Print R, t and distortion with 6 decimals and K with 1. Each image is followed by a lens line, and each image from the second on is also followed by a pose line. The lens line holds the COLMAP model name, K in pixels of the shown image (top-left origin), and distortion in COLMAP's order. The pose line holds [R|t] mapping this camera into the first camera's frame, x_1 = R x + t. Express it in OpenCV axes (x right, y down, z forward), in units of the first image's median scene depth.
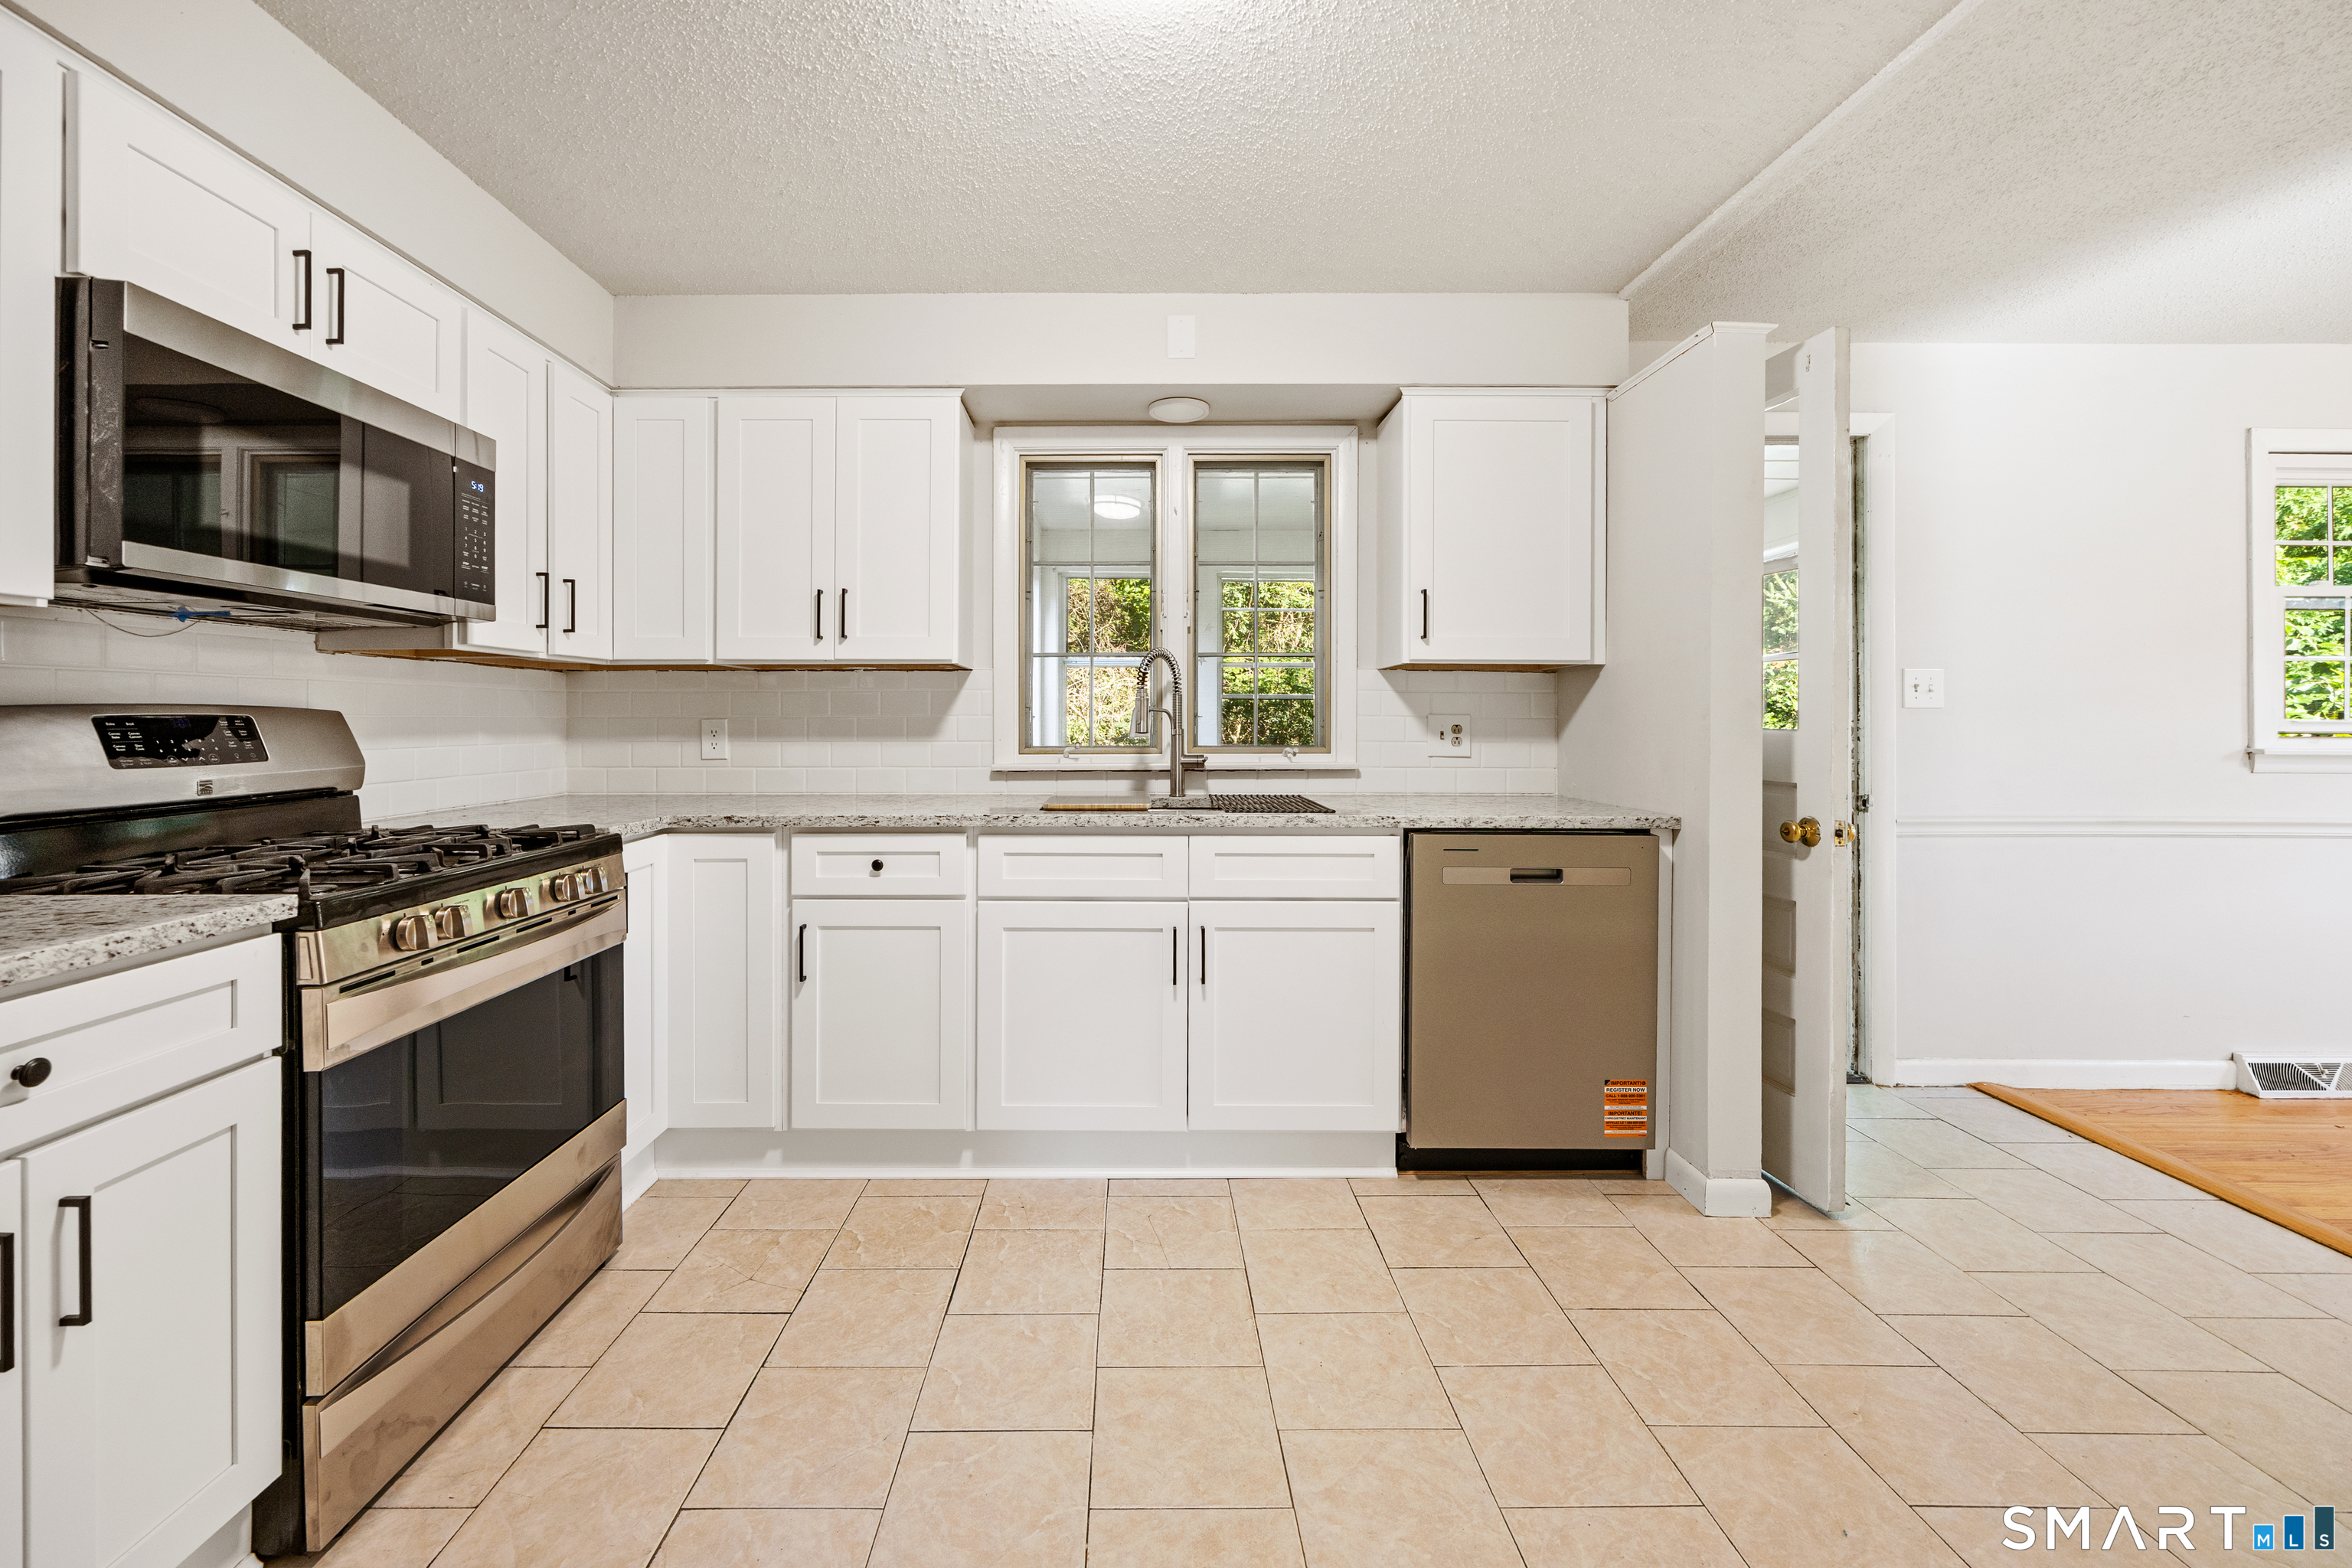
lens RADIAL K [[934.5, 0, 1118.4], [0, 934.5, 718.3], [0, 0, 1]] dist [-0.000855, 0.001189]
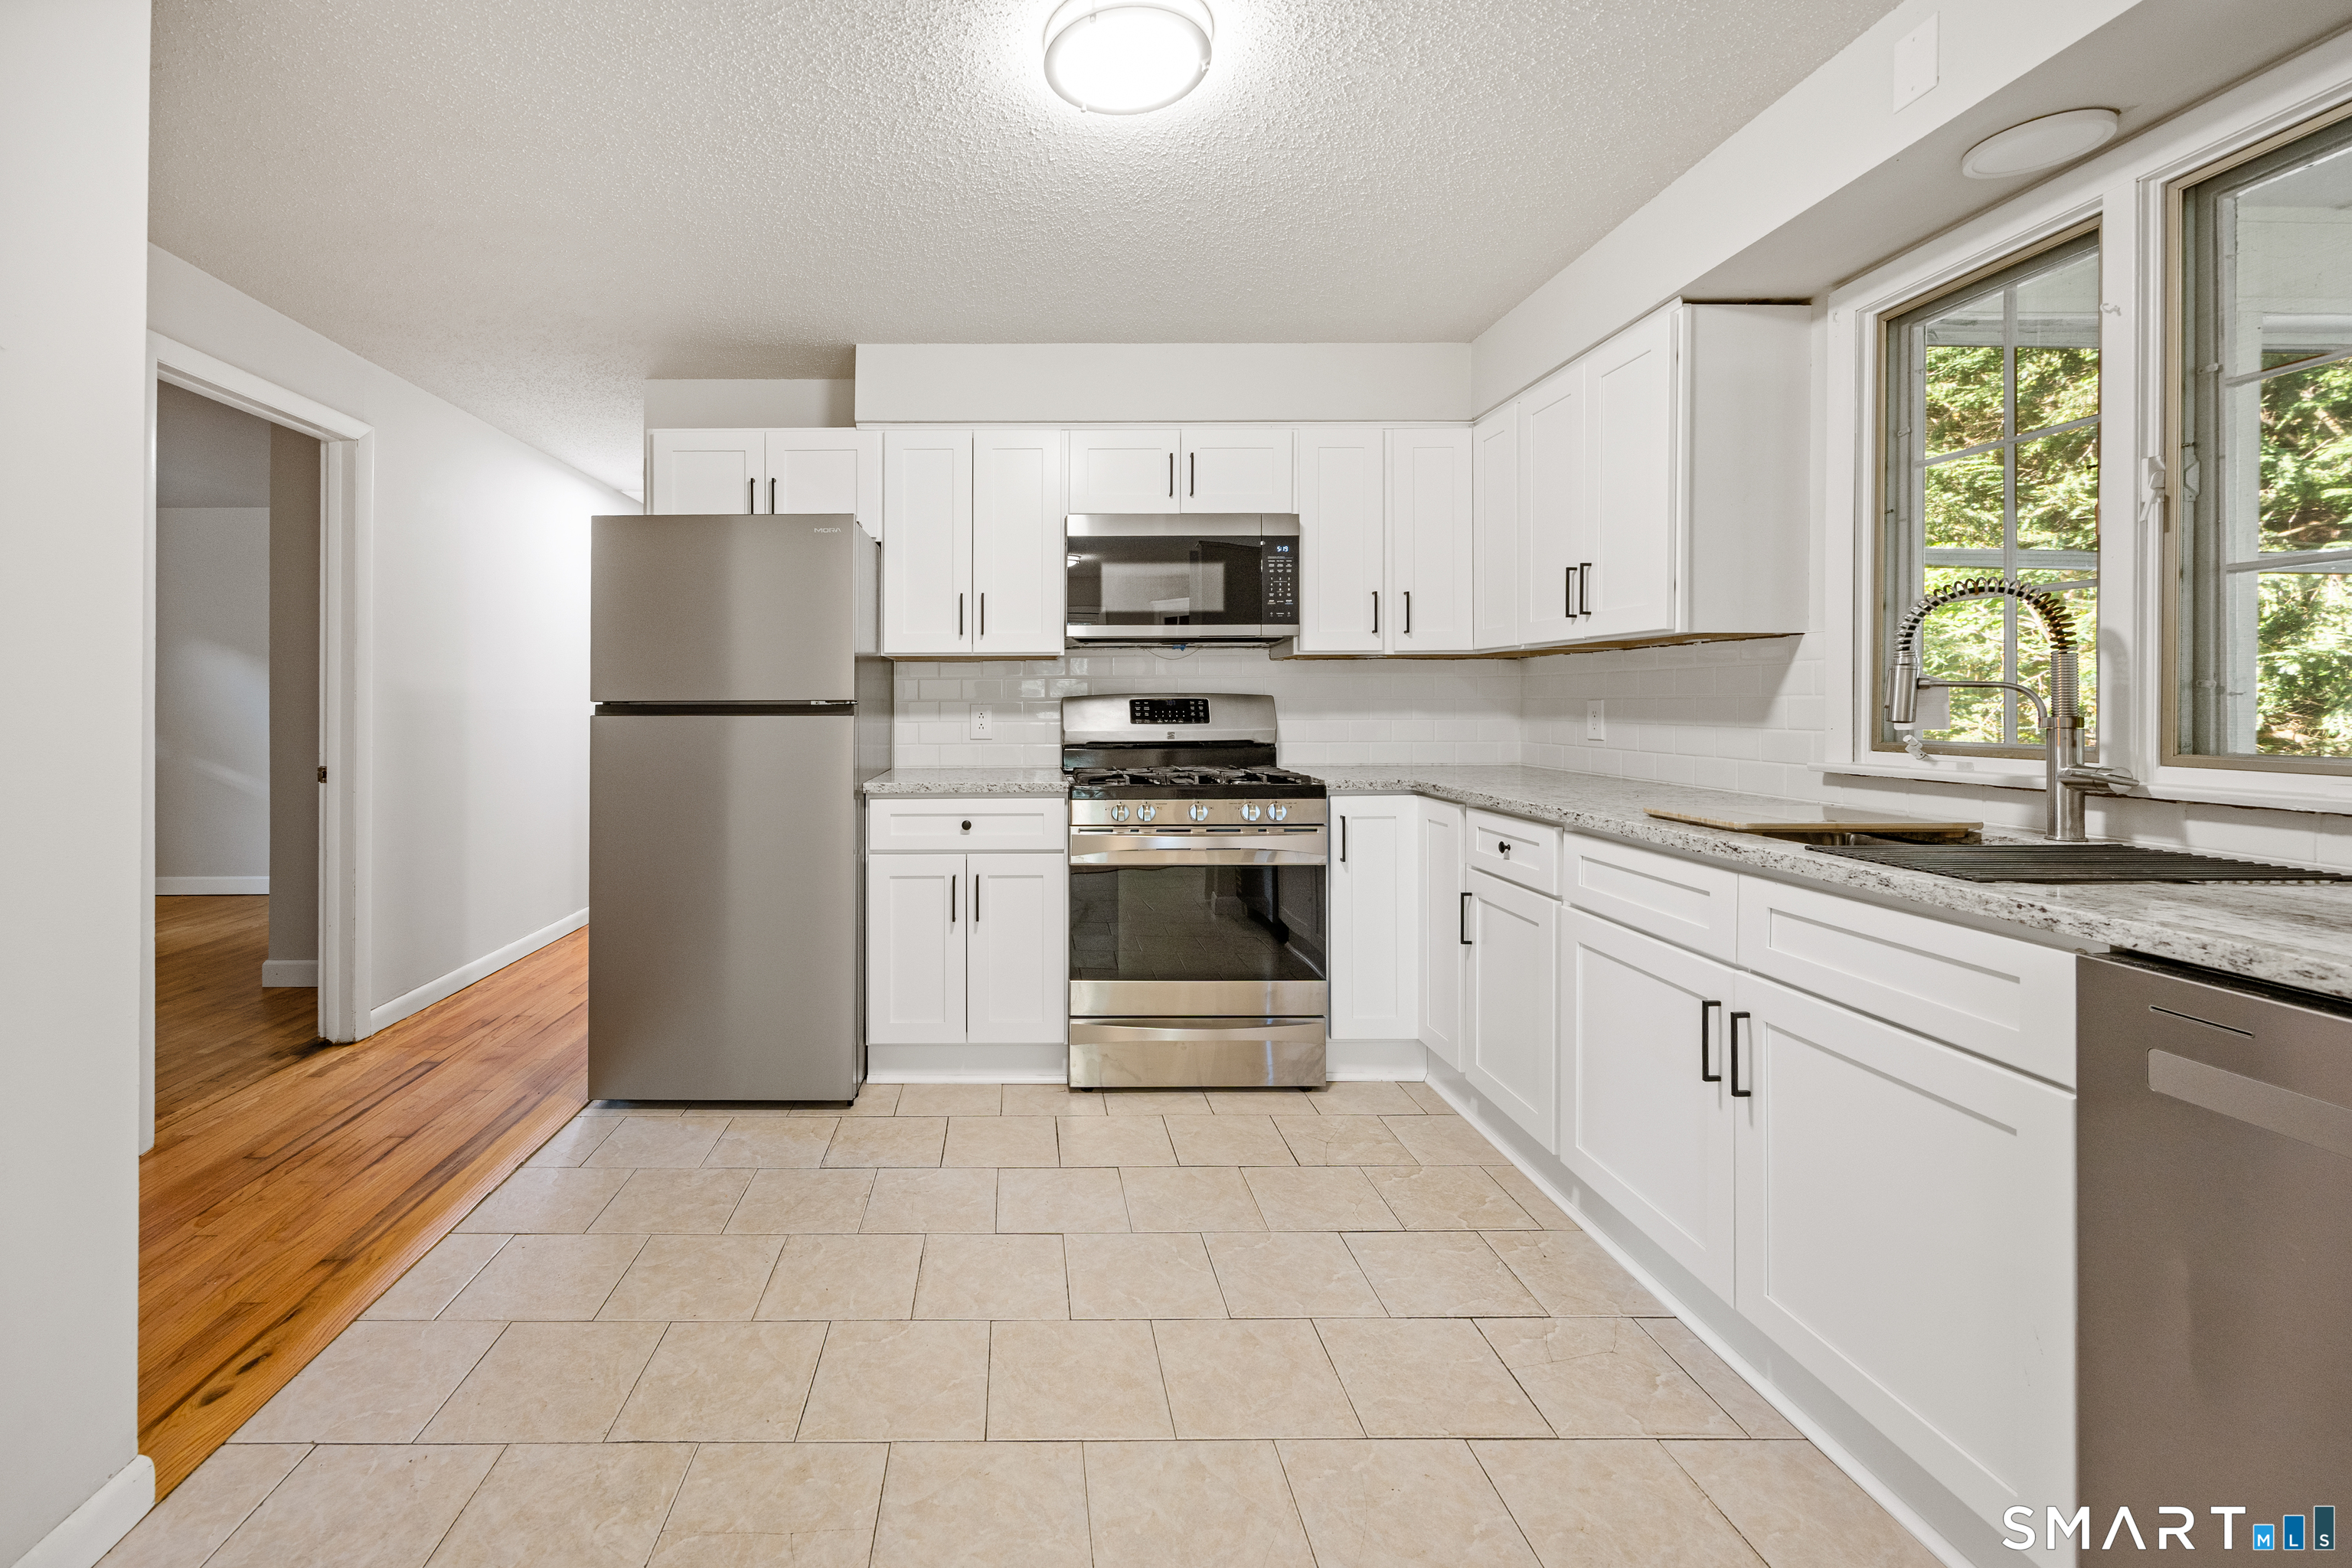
lens RADIAL K [[934.5, 0, 1016.9], [0, 934.5, 696.4], [0, 0, 1]] dist [-0.000855, 0.001189]
pose [[0.022951, -0.005139, -0.999723, 0.738946], [0.002675, 0.999984, -0.005079, 0.000290], [0.999733, -0.002558, 0.022964, 0.467973]]
